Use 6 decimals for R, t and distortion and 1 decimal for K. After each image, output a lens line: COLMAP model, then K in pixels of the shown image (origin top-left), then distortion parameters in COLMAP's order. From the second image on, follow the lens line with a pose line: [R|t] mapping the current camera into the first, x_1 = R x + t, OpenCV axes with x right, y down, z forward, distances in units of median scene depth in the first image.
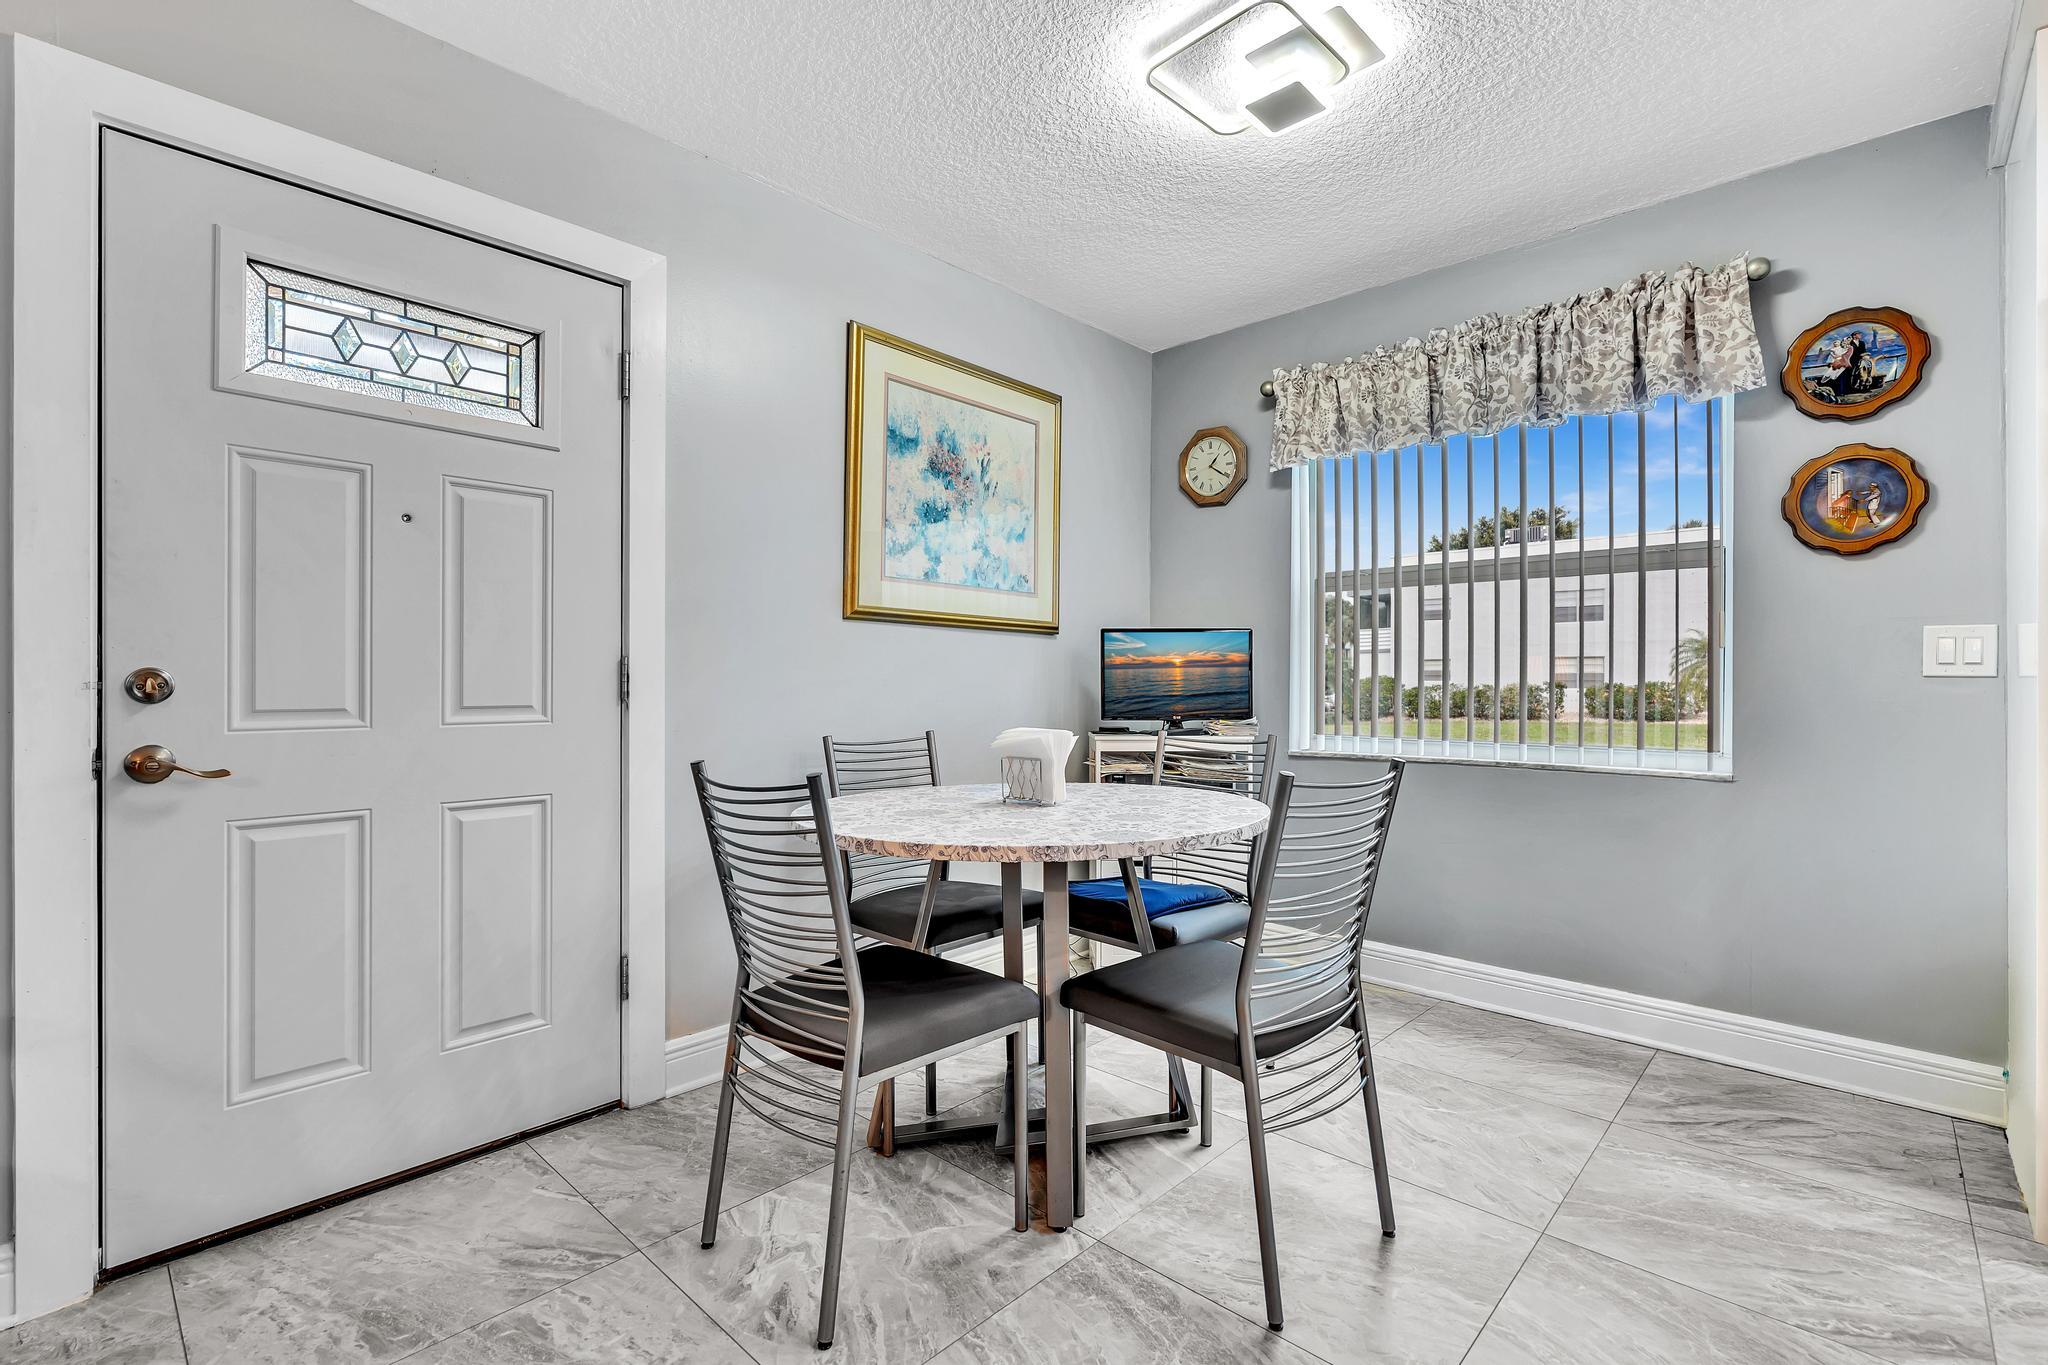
lens RADIAL K [[912.5, 0, 1024.0], [0, 912.5, 682.5], [0, 0, 1]] dist [-0.008669, 0.003545]
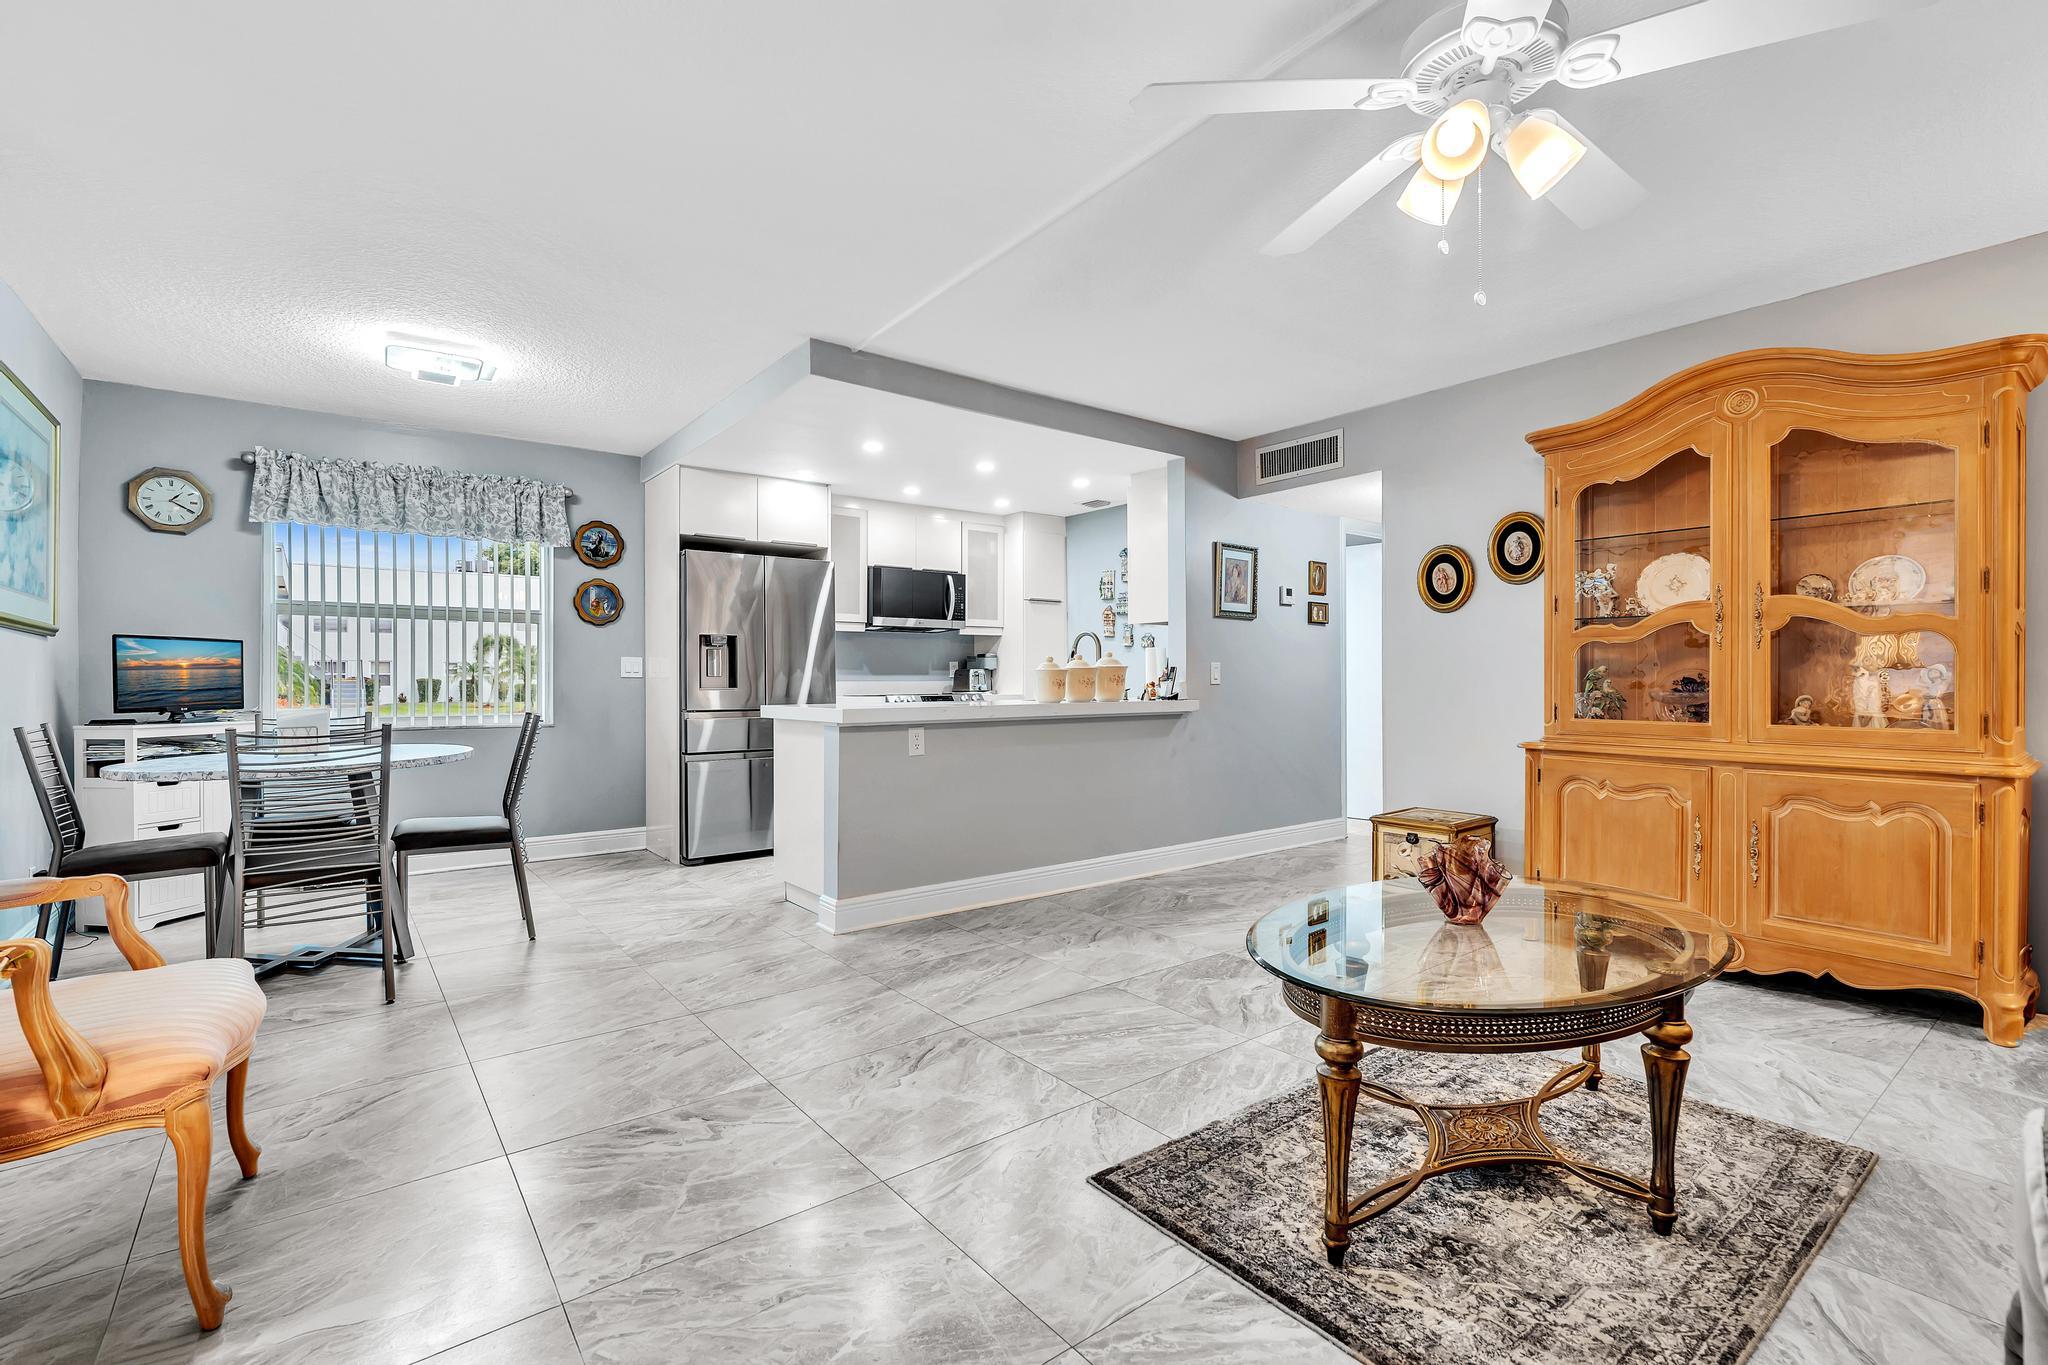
lens RADIAL K [[912.5, 0, 1024.0], [0, 912.5, 682.5], [0, 0, 1]] dist [-0.008669, 0.003545]
pose [[0.154617, -0.002844, 0.987970, -1.051684], [0.004315, 0.999988, 0.002204, 0.005332], [-0.987965, 0.003922, 0.154627, -0.380297]]
